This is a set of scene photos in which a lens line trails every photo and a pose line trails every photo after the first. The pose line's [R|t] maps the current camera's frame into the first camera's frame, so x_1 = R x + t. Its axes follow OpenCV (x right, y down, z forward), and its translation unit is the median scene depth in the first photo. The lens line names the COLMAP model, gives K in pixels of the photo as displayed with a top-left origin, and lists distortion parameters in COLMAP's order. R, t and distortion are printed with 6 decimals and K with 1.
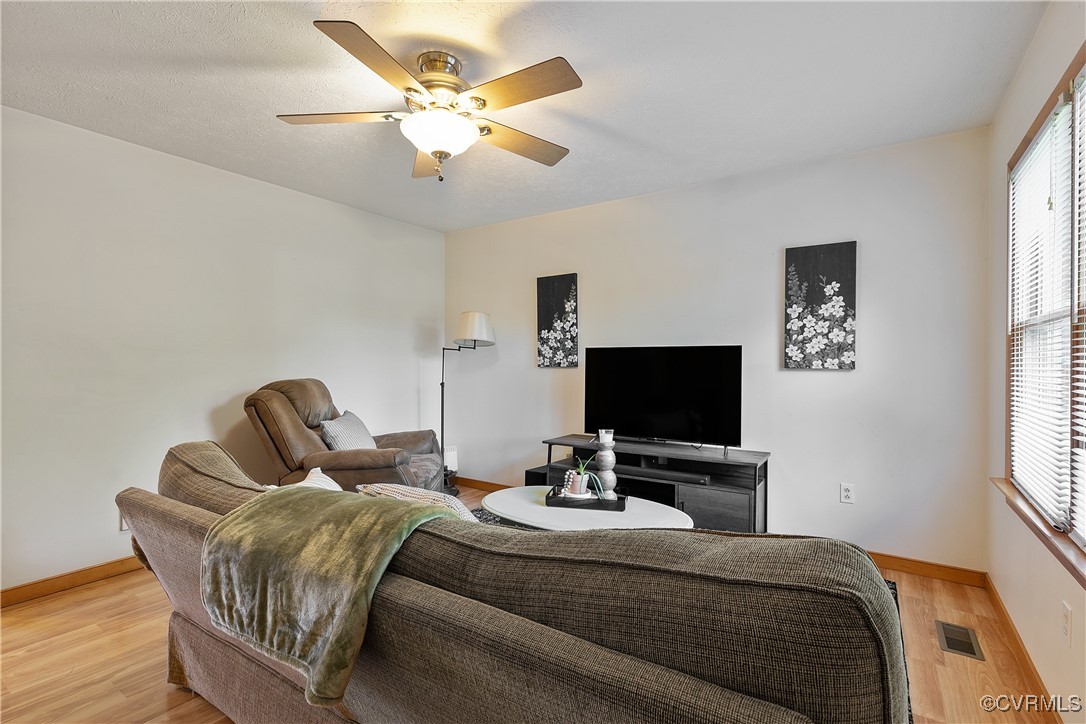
lens RADIAL K [[498.3, 0, 539.0], [0, 498.3, 360.1], [0, 0, 1]] dist [0.006123, -0.002973]
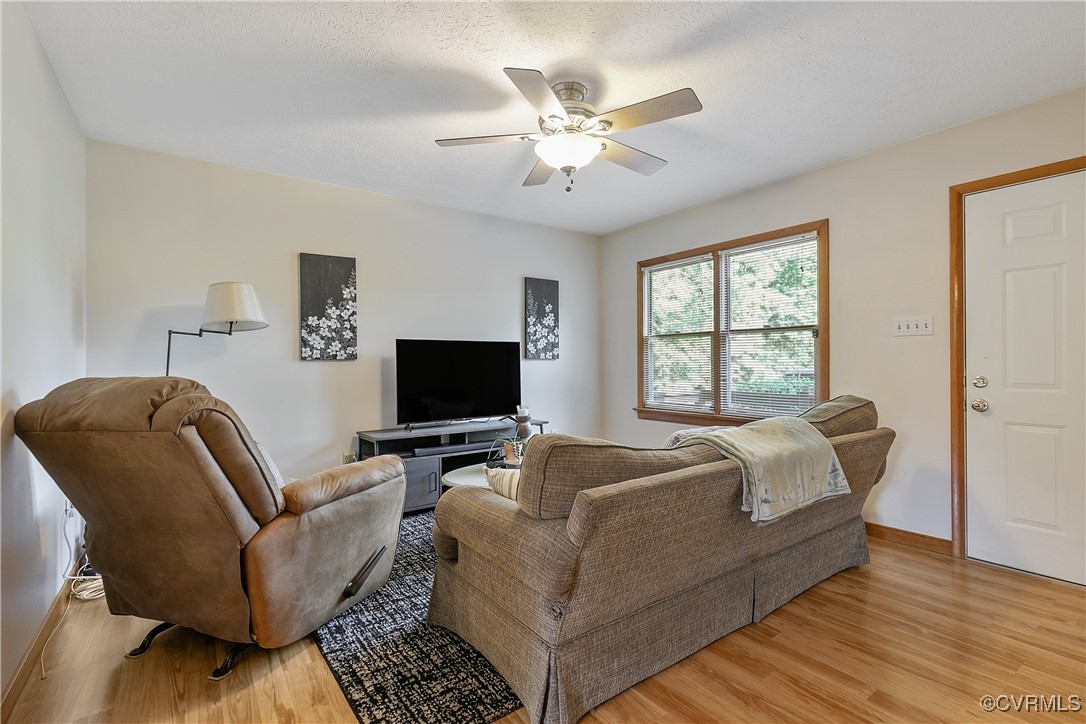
lens RADIAL K [[498.3, 0, 542.6], [0, 498.3, 363.2], [0, 0, 1]] dist [0.006123, -0.002973]
pose [[0.343019, -0.002644, 0.939325, -0.823482], [0.009377, 0.999956, -0.000610, 0.030019], [-0.939282, 0.009018, 0.343029, 0.429925]]
